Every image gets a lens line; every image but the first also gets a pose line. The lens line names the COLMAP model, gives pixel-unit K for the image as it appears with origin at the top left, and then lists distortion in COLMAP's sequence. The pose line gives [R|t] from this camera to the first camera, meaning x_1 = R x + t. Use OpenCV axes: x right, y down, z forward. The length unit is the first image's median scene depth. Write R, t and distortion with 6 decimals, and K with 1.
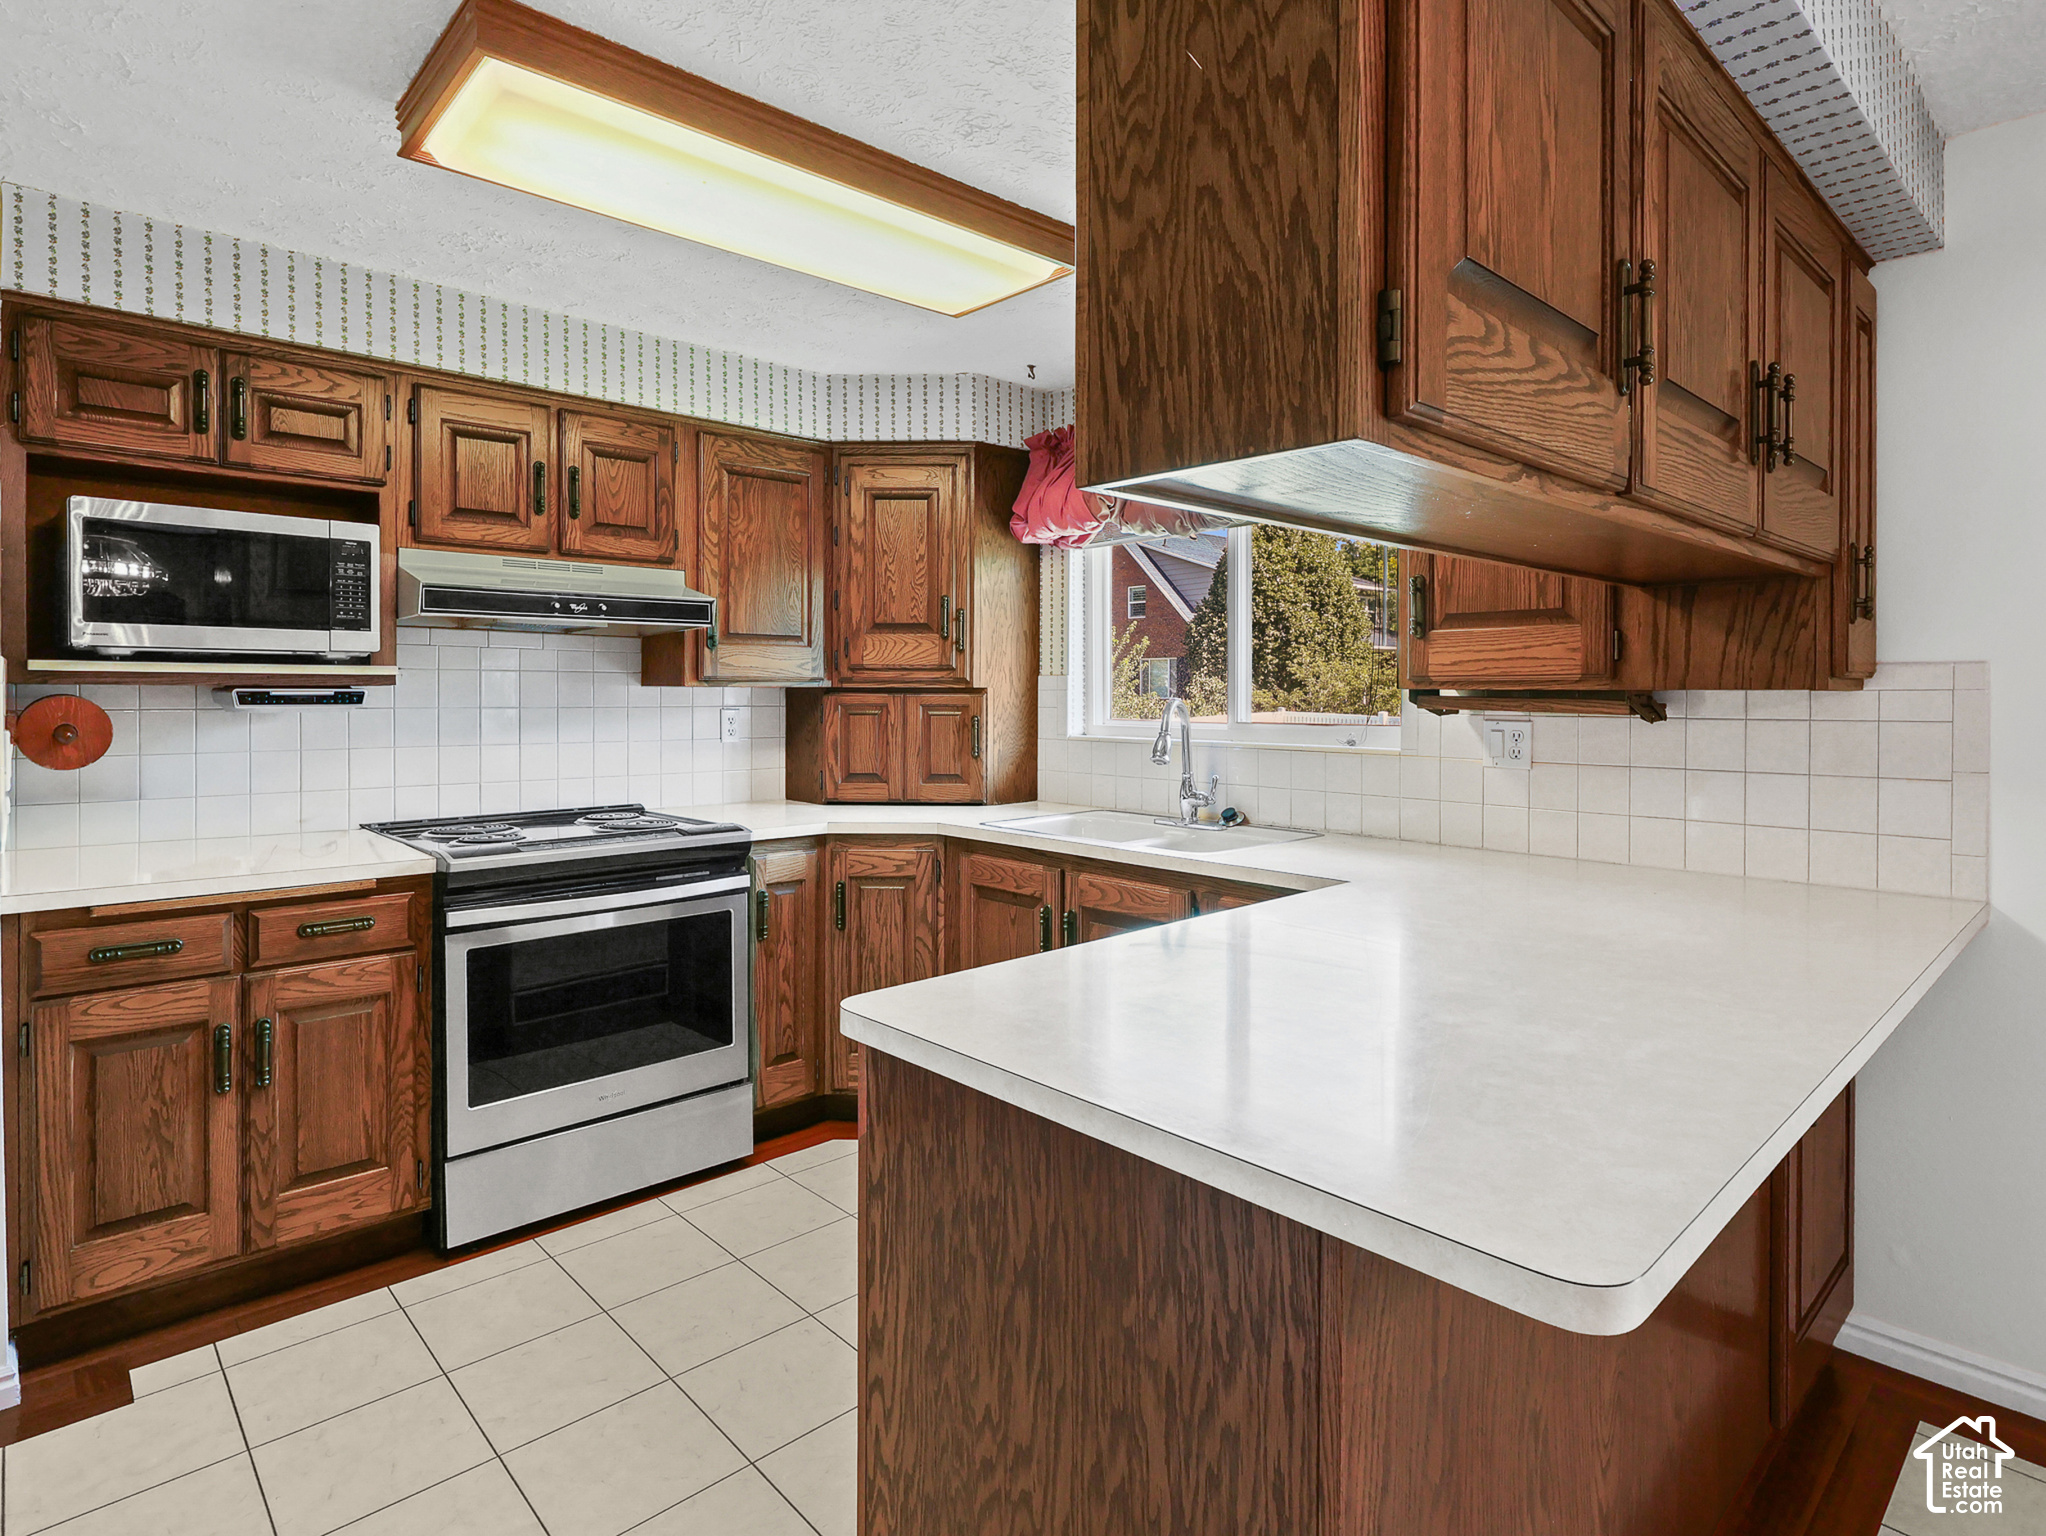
lens RADIAL K [[1087.3, 0, 1027.0], [0, 1087.3, 706.6], [0, 0, 1]] dist [-0.002941, 0.000720]
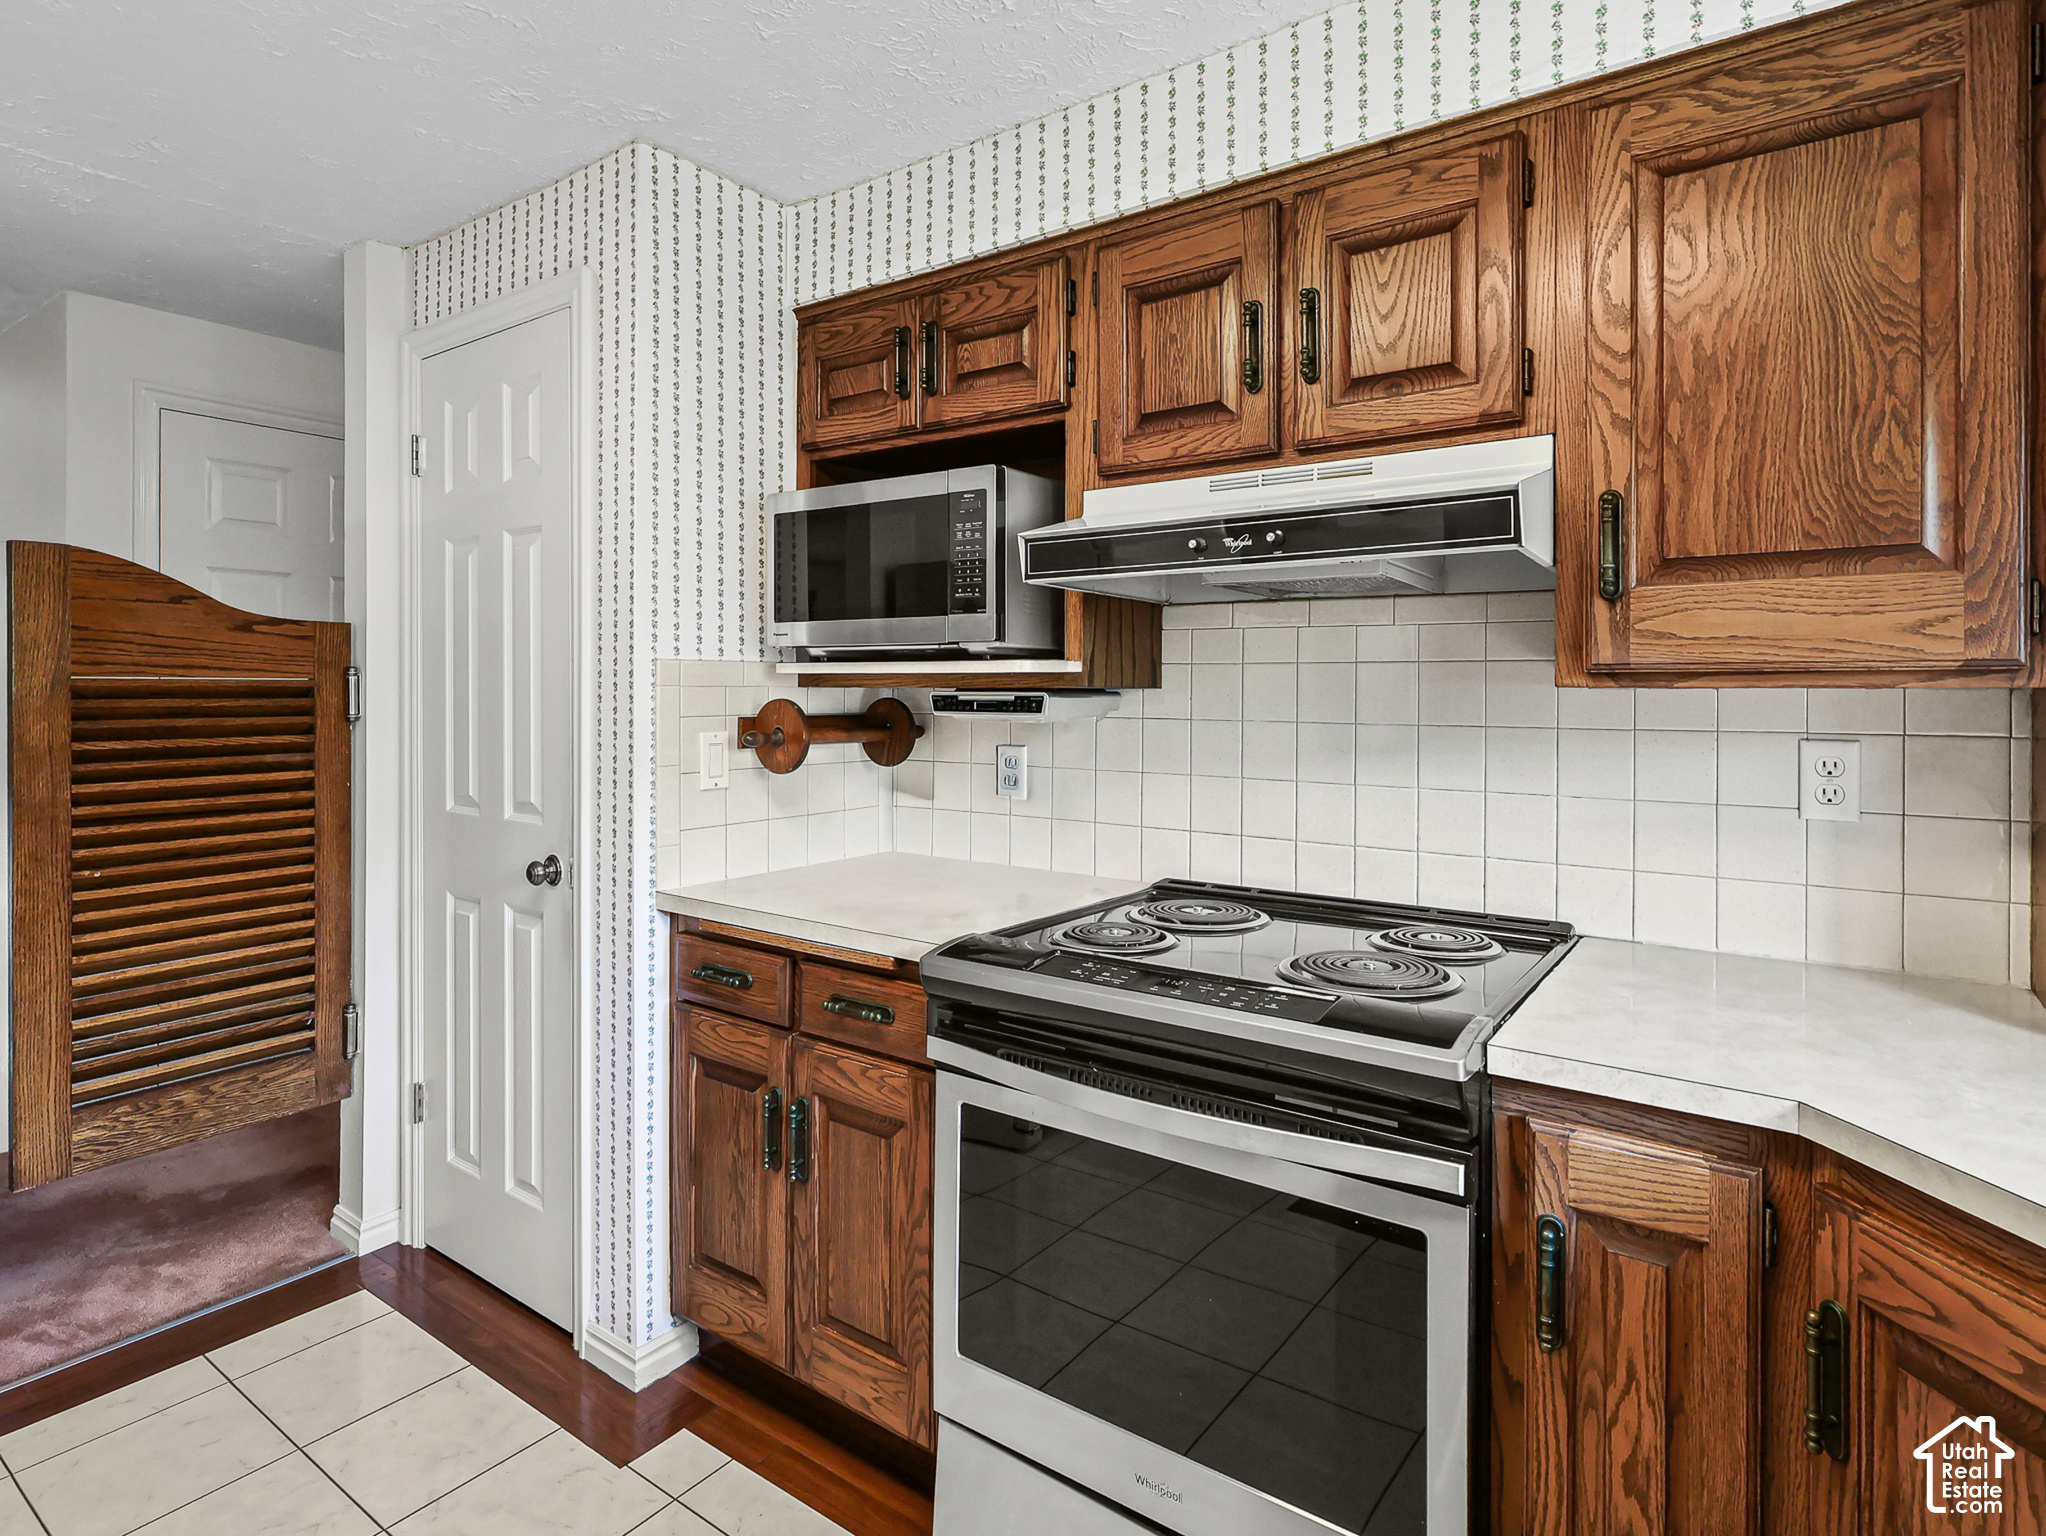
lens RADIAL K [[1091.6, 0, 1027.2], [0, 1091.6, 697.7], [0, 0, 1]] dist [-0.000869, 0.000212]
pose [[0.197341, 0.001309, -0.980334, 0.107836], [-0.020887, 0.999778, -0.002869, -0.010246], [0.980112, 0.021042, 0.197324, 0.833752]]
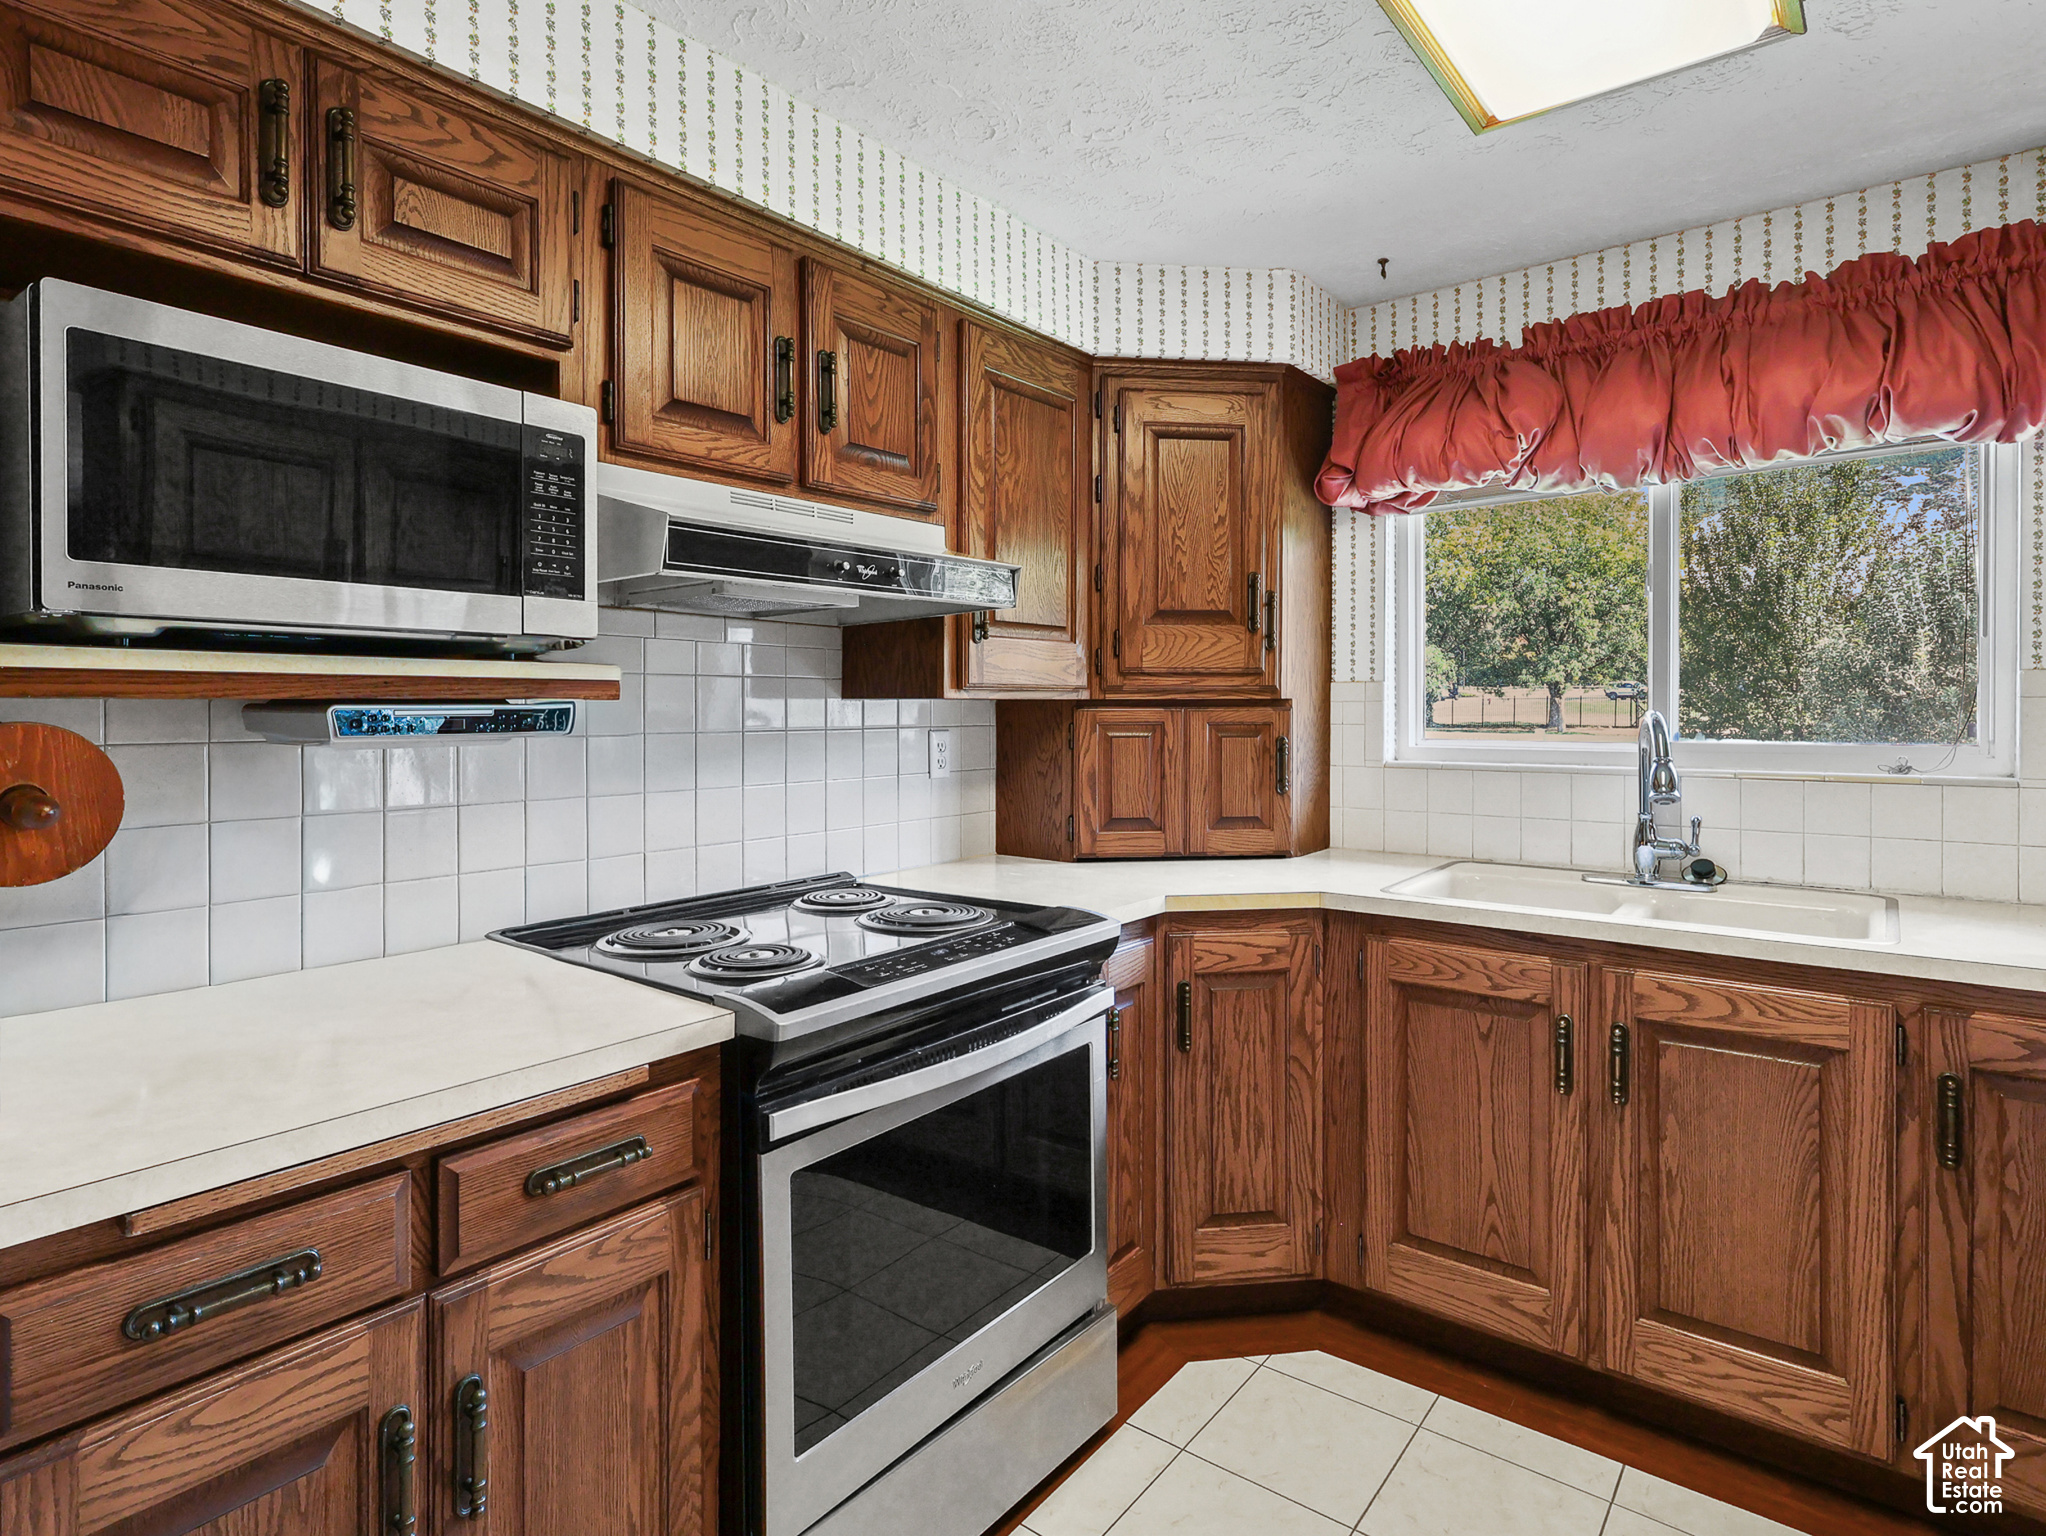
lens RADIAL K [[1082.5, 0, 1025.7], [0, 1082.5, 716.8], [0, 0, 1]] dist [0.000166, -0.000318]
pose [[0.988589, -0.008378, 0.150407, -0.439253], [0.009029, 0.999953, -0.003645, -0.005567], [-0.150369, 0.004961, 0.988618, 0.399299]]
